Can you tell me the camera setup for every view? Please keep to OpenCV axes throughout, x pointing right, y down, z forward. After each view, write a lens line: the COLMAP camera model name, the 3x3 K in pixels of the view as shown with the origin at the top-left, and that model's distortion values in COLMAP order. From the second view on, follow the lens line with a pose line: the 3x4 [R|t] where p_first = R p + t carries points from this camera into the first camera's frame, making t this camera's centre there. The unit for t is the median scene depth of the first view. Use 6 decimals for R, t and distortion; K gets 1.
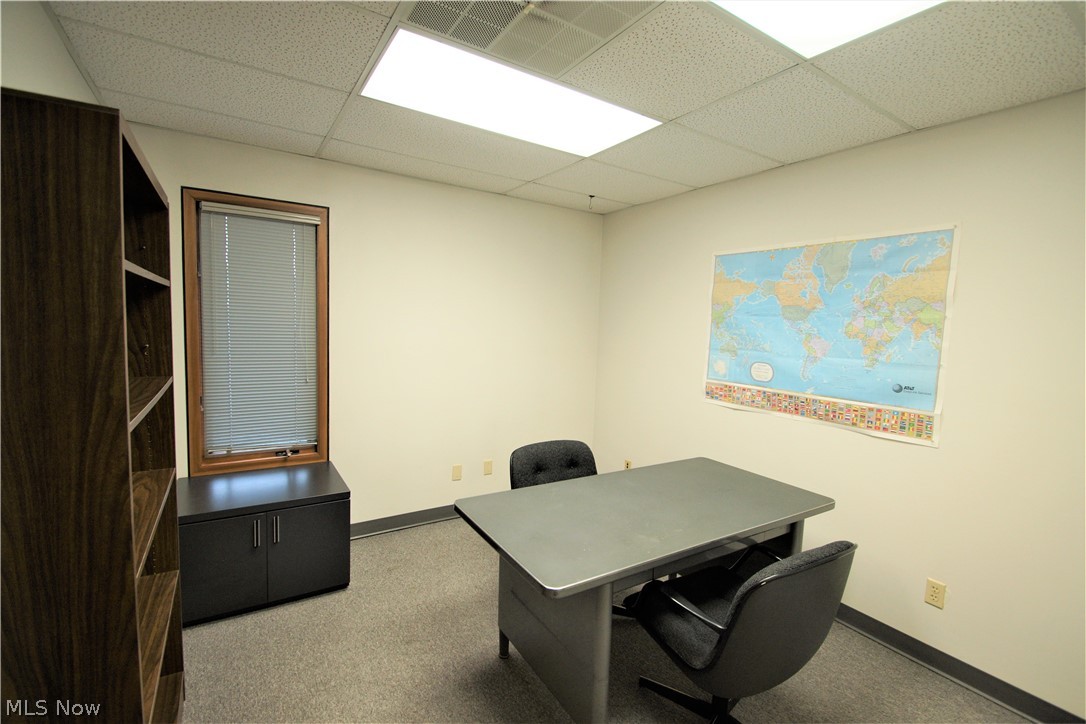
lens RADIAL K [[483.8, 0, 544.6], [0, 483.8, 364.0], [0, 0, 1]] dist [0.000748, -0.010006]
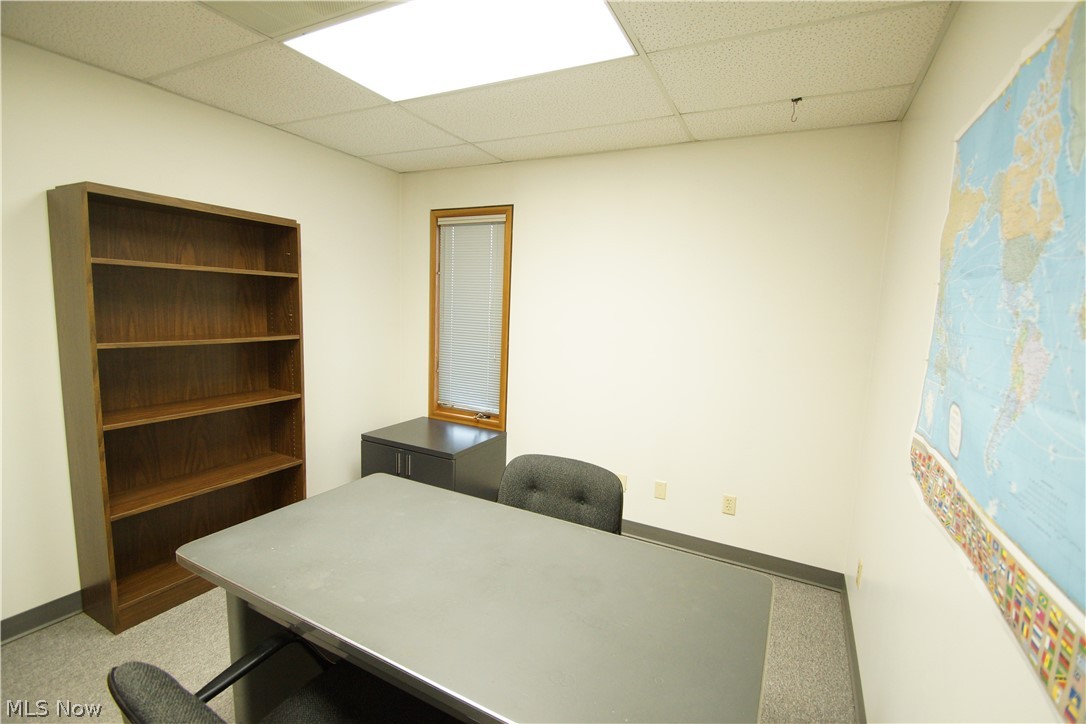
lens RADIAL K [[483.8, 0, 536.7], [0, 483.8, 362.6], [0, 0, 1]] dist [0.000748, -0.010006]
pose [[0.486600, 0.090328, -0.868943, 6.452213], [-0.102405, 0.993681, 0.045949, -0.210709], [0.867602, 0.066625, 0.492775, 5.827302]]
